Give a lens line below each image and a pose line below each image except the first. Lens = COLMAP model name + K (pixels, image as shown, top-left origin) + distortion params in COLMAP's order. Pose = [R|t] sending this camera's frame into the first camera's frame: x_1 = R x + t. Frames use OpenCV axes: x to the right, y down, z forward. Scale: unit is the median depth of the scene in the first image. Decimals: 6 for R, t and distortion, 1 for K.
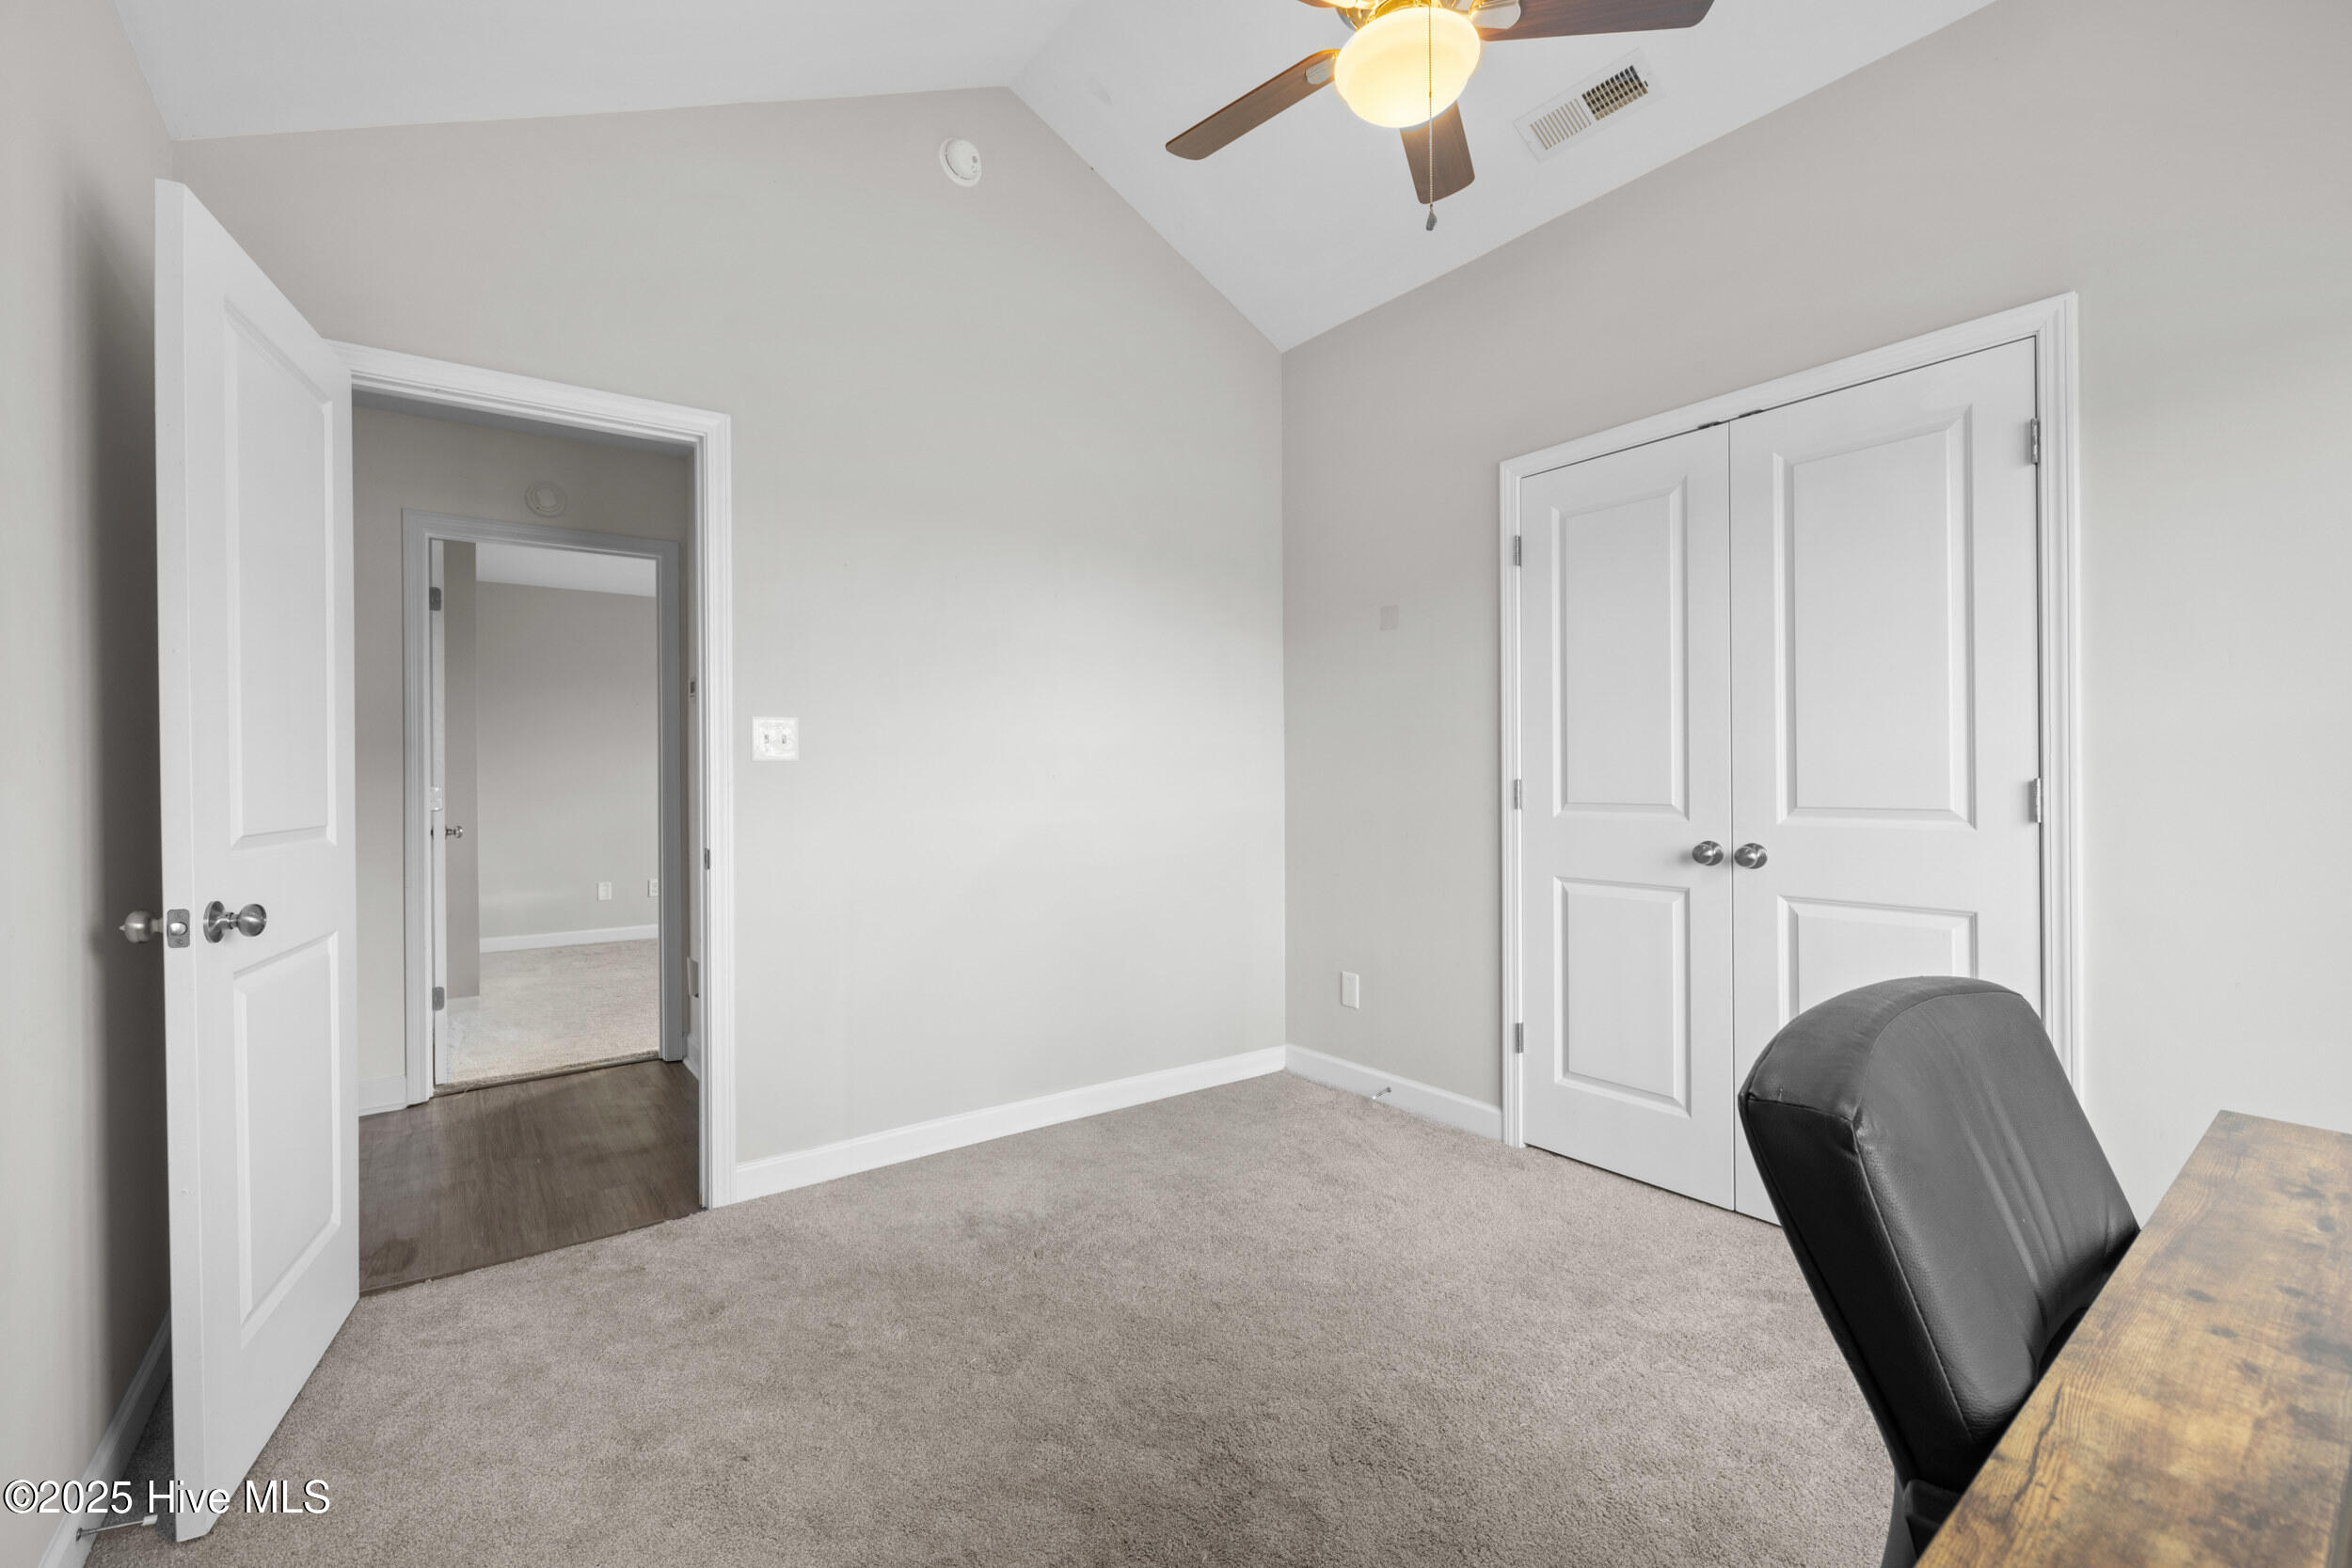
lens RADIAL K [[974.8, 0, 1173.1], [0, 974.8, 778.4], [0, 0, 1]] dist [0.002360, 0.001061]
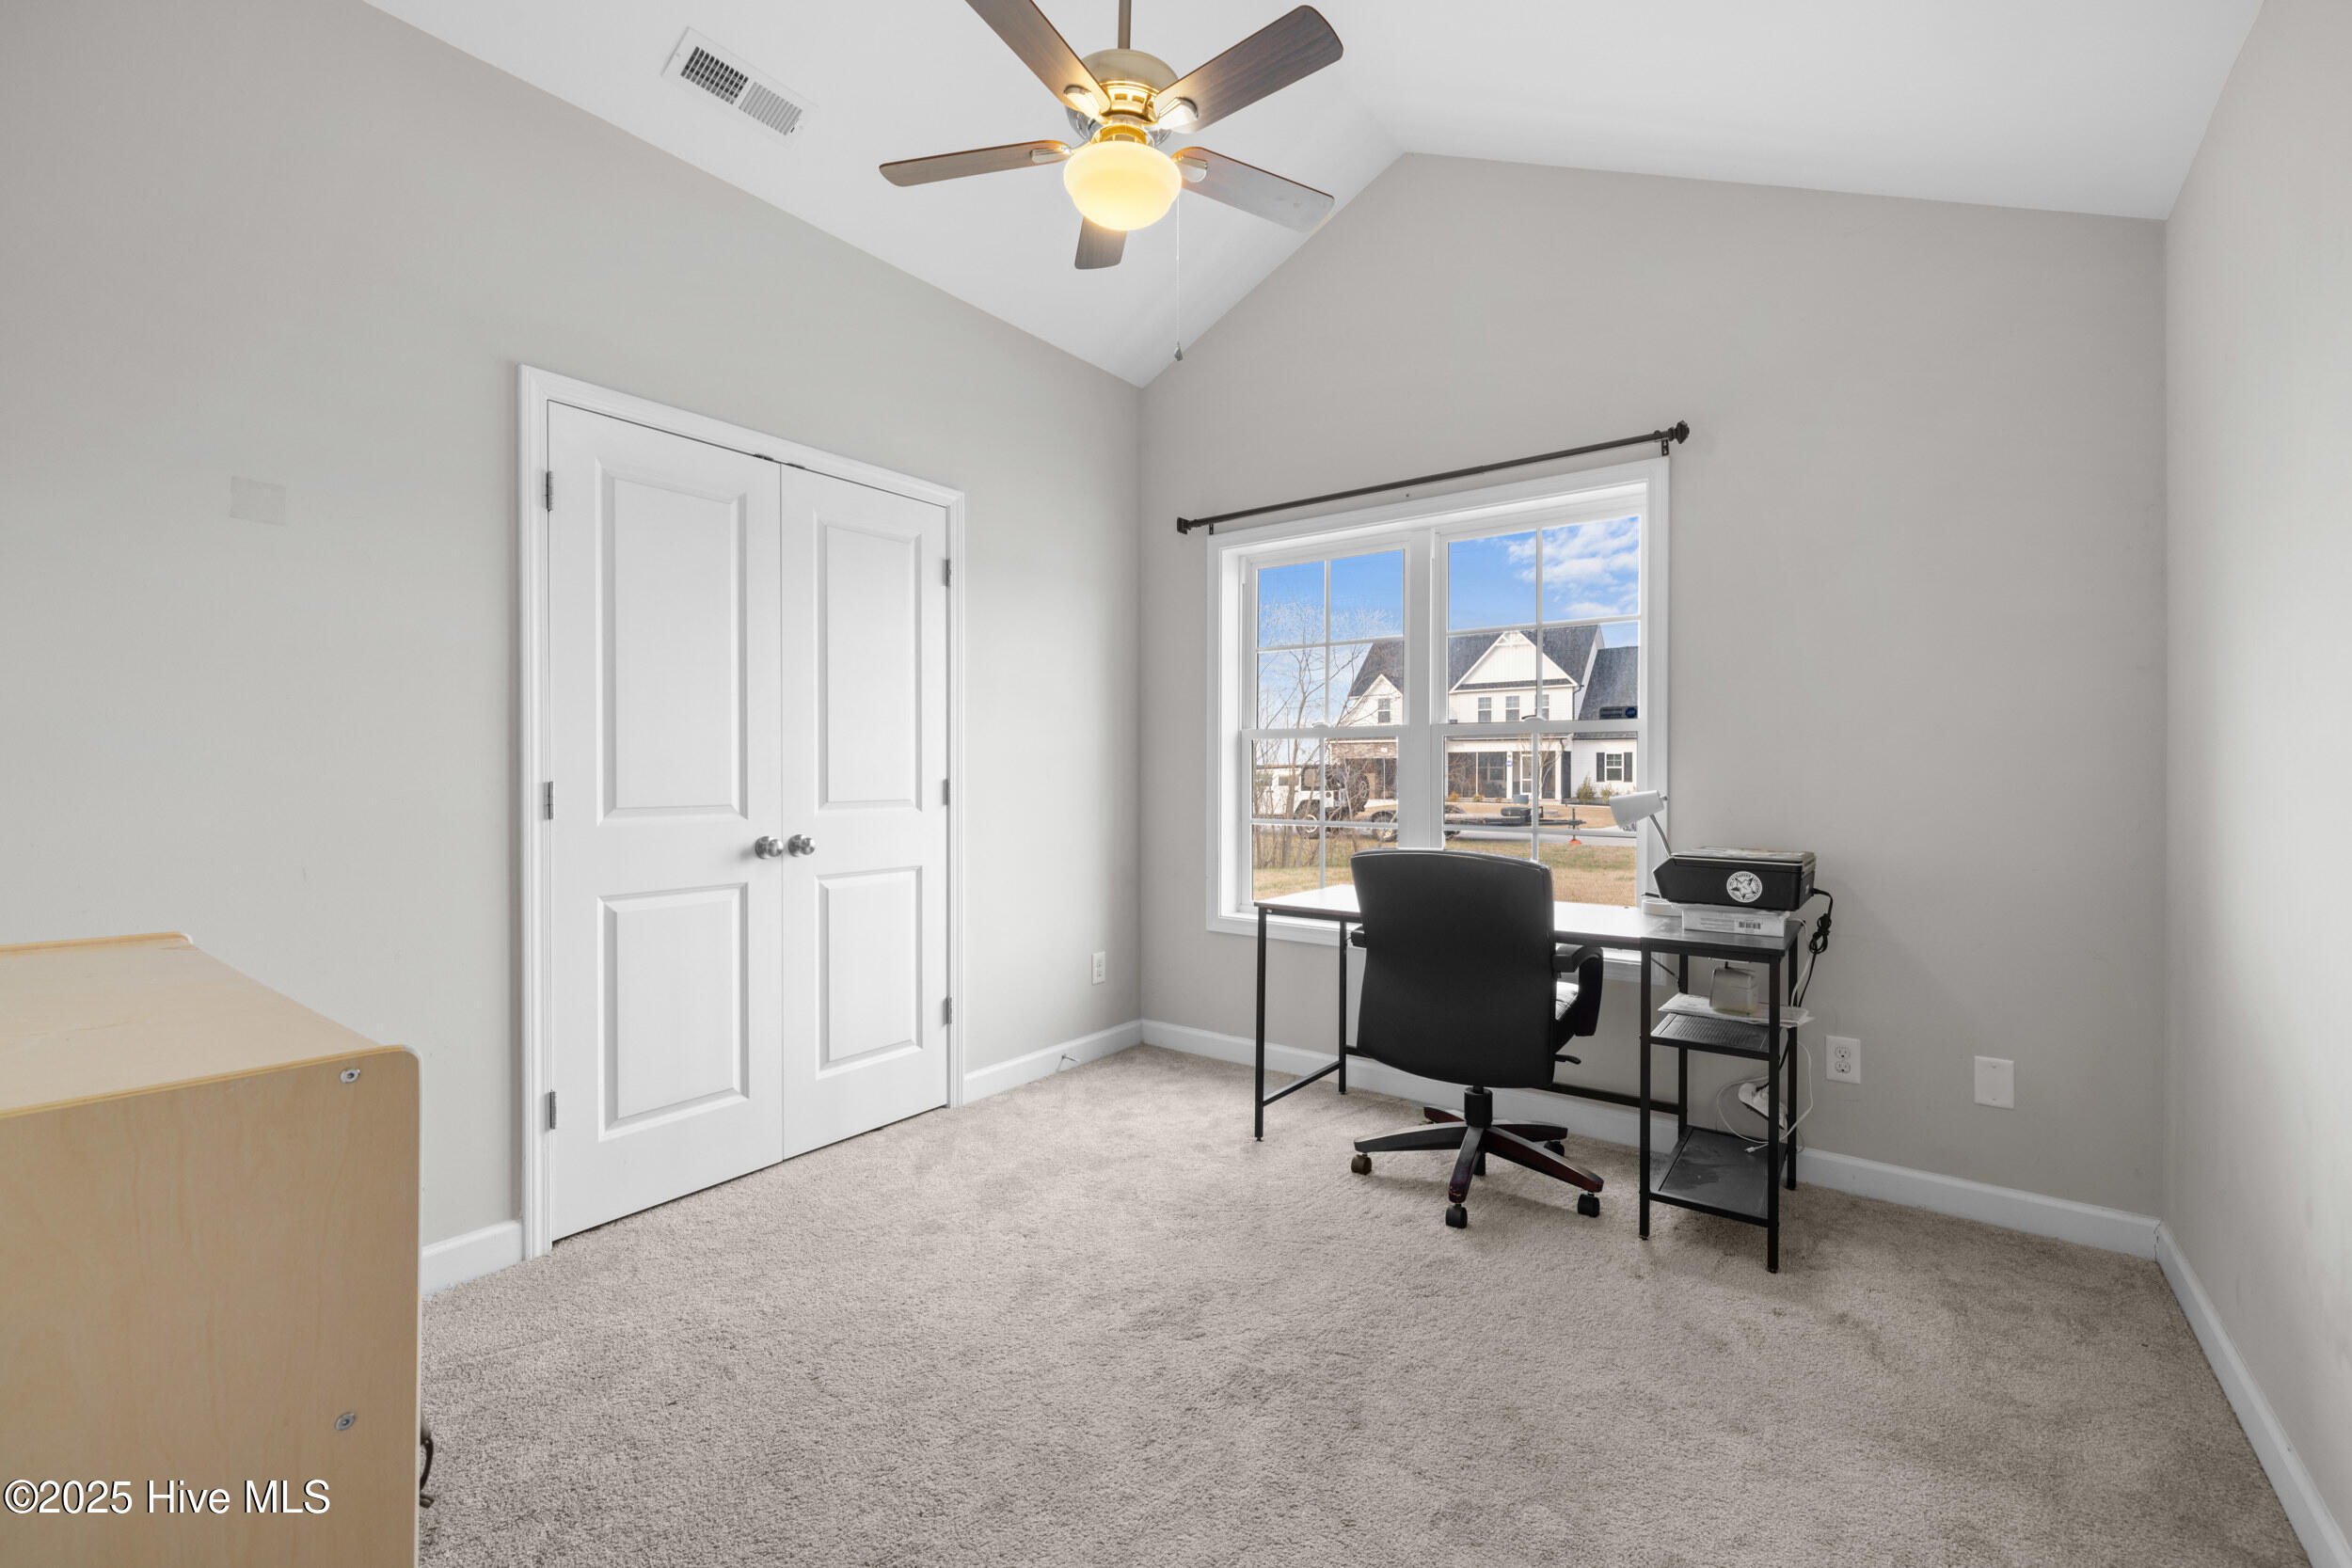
lens RADIAL K [[974.8, 0, 1167.7], [0, 974.8, 780.7], [0, 0, 1]] dist [0.002360, 0.001061]
pose [[-0.264064, 0.001376, 0.964504, -0.621243], [0.009892, 0.999950, 0.001282, 0.004798], [-0.964454, 0.009879, -0.264065, 0.844895]]
